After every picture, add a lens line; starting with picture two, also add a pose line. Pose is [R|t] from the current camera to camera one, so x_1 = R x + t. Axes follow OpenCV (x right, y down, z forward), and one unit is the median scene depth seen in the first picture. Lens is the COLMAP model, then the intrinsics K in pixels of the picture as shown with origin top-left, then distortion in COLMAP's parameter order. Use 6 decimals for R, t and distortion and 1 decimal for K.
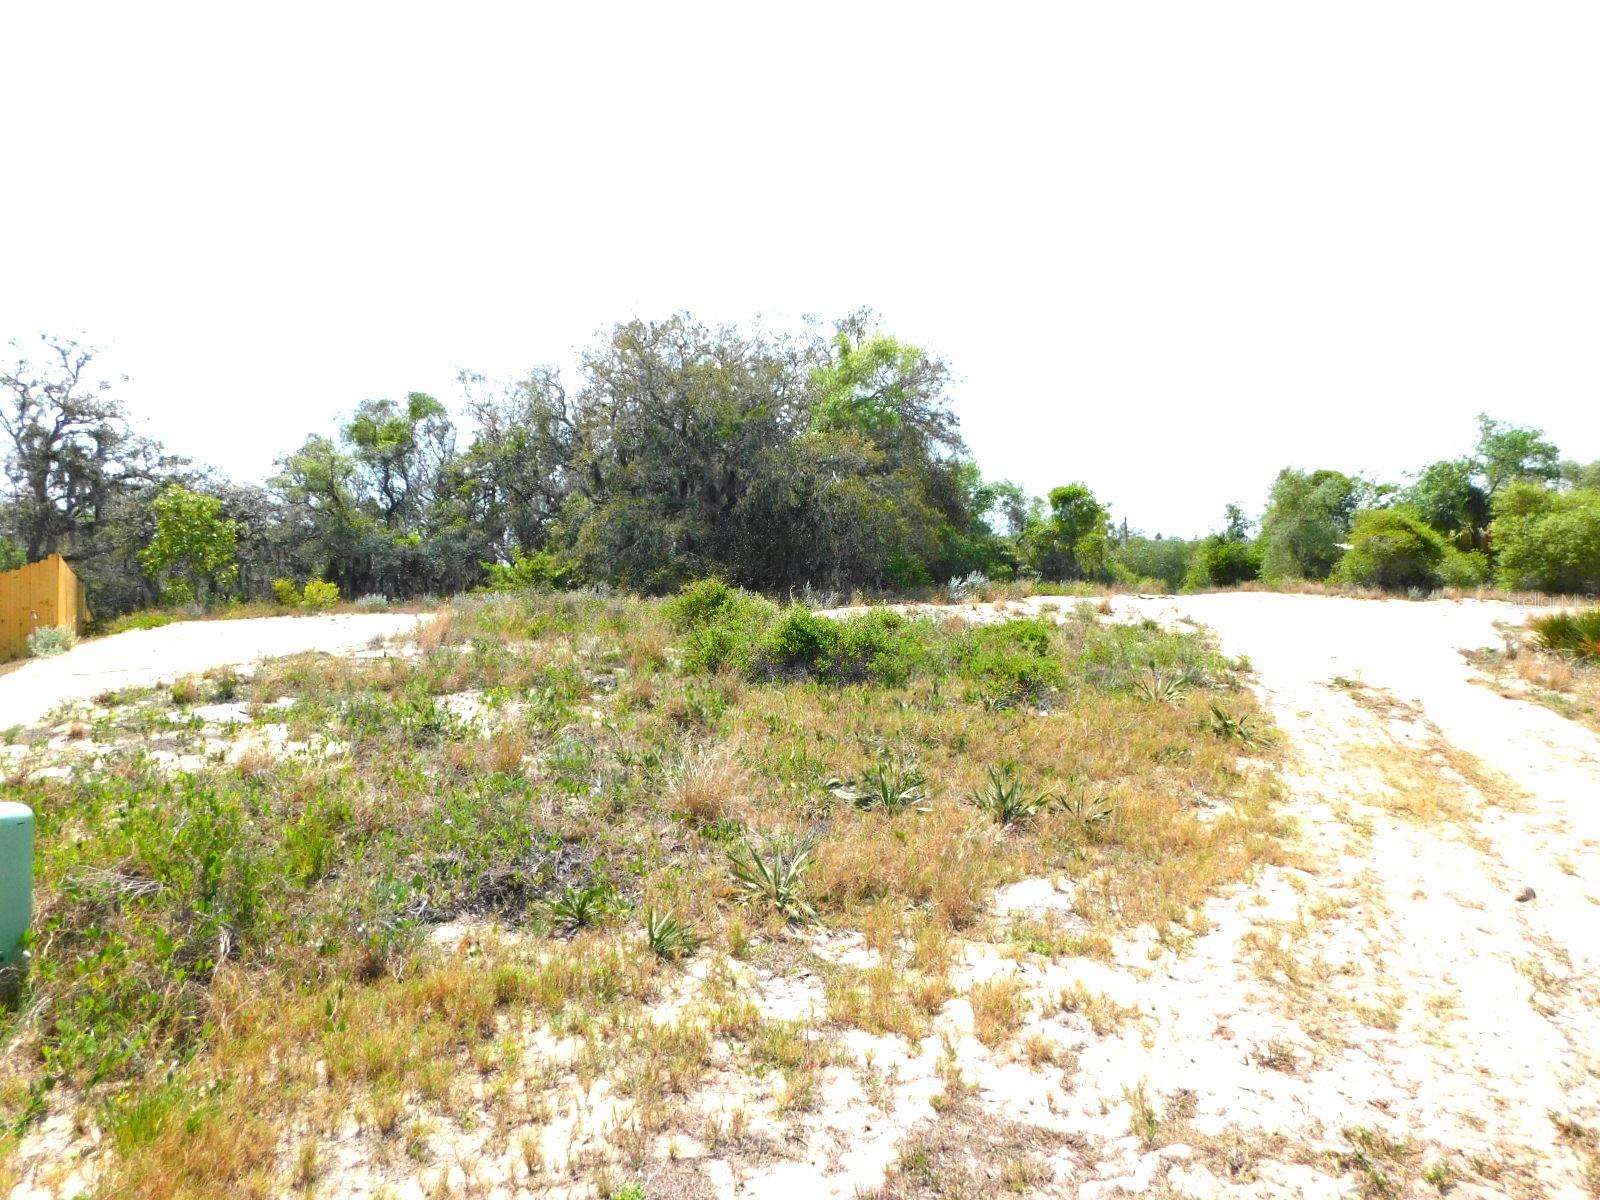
lens RADIAL K [[1052.3, 0, 800.0], [0, 1052.3, 600.0], [0, 0, 1]] dist [-0.067832, 0.058960]
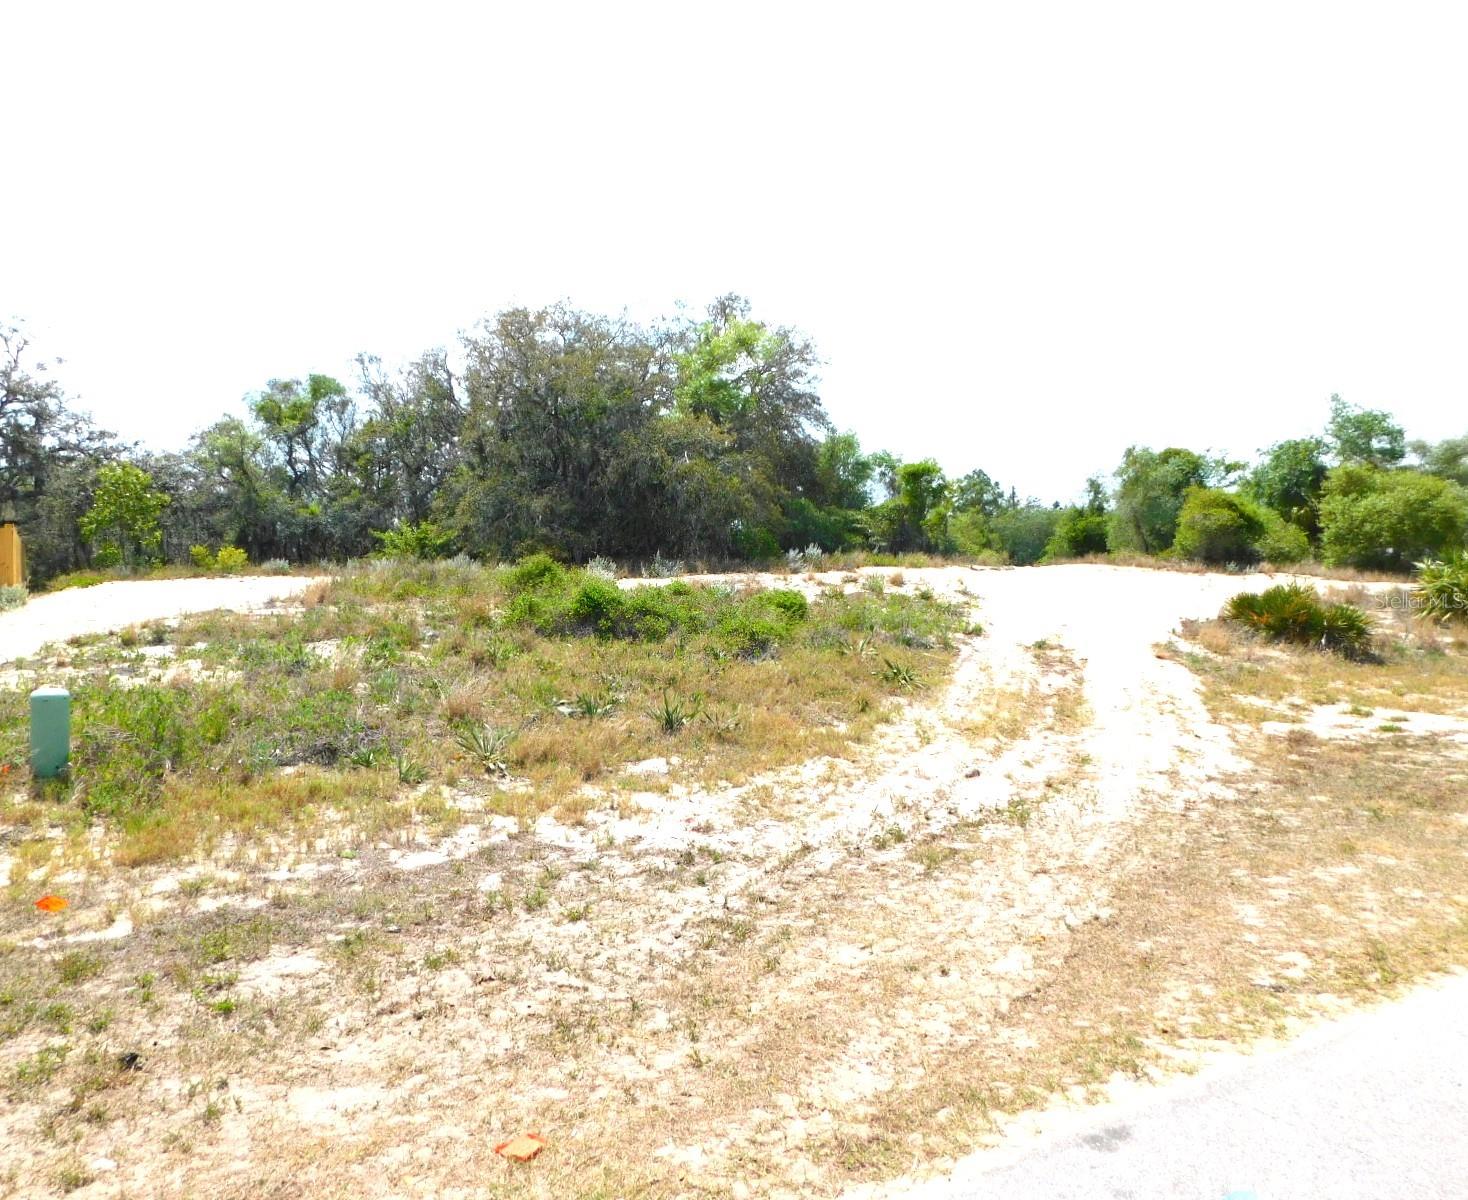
lens RADIAL K [[1159.6, 0, 734.0], [0, 1159.6, 600.0], [0, 0, 1]] dist [-0.085600, 0.069305]
pose [[0.999632, 0.012542, -0.024054, 0.169659], [-0.011637, 0.999233, 0.037393, -0.018820], [0.024504, -0.037100, 0.999011, -0.338345]]
